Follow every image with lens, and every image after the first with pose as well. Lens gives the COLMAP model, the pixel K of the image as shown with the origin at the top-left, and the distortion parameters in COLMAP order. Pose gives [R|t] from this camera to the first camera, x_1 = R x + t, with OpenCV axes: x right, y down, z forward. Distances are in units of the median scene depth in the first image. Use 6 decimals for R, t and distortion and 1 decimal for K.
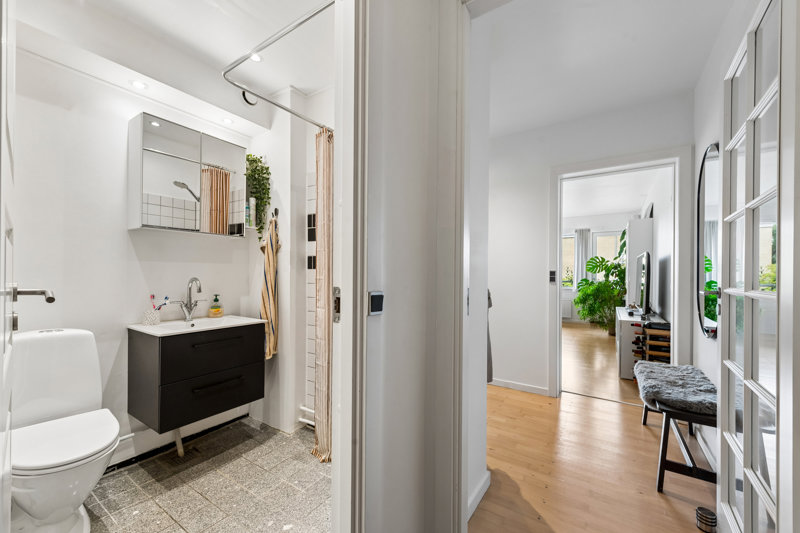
lens RADIAL K [[325.5, 0, 405.7], [0, 325.5, 272.6], [0, 0, 1]] dist [0.009269, -0.002531]
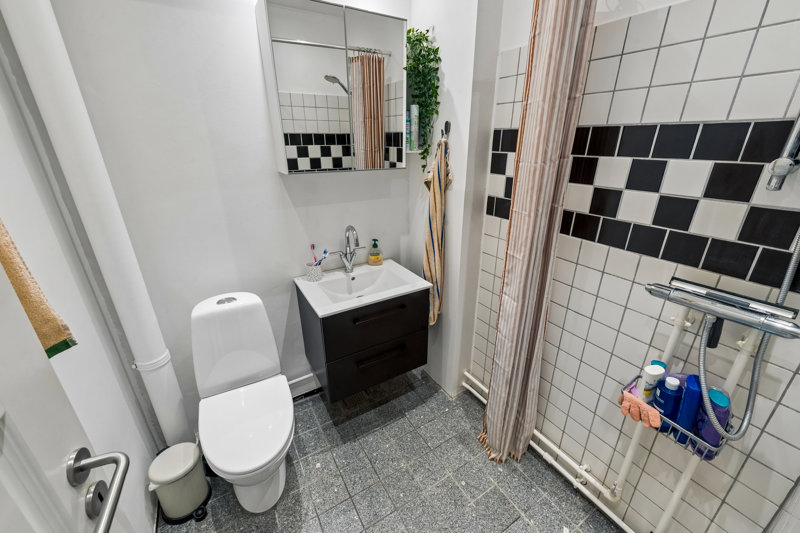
lens RADIAL K [[325.5, 0, 400.5], [0, 325.5, 271.9], [0, 0, 1]] dist [0.009269, -0.002531]
pose [[0.900191, 0.152485, -0.407927, -0.168482], [0.012467, 0.927290, 0.374137, -0.165430], [0.435317, -0.341880, 0.832837, 0.305209]]
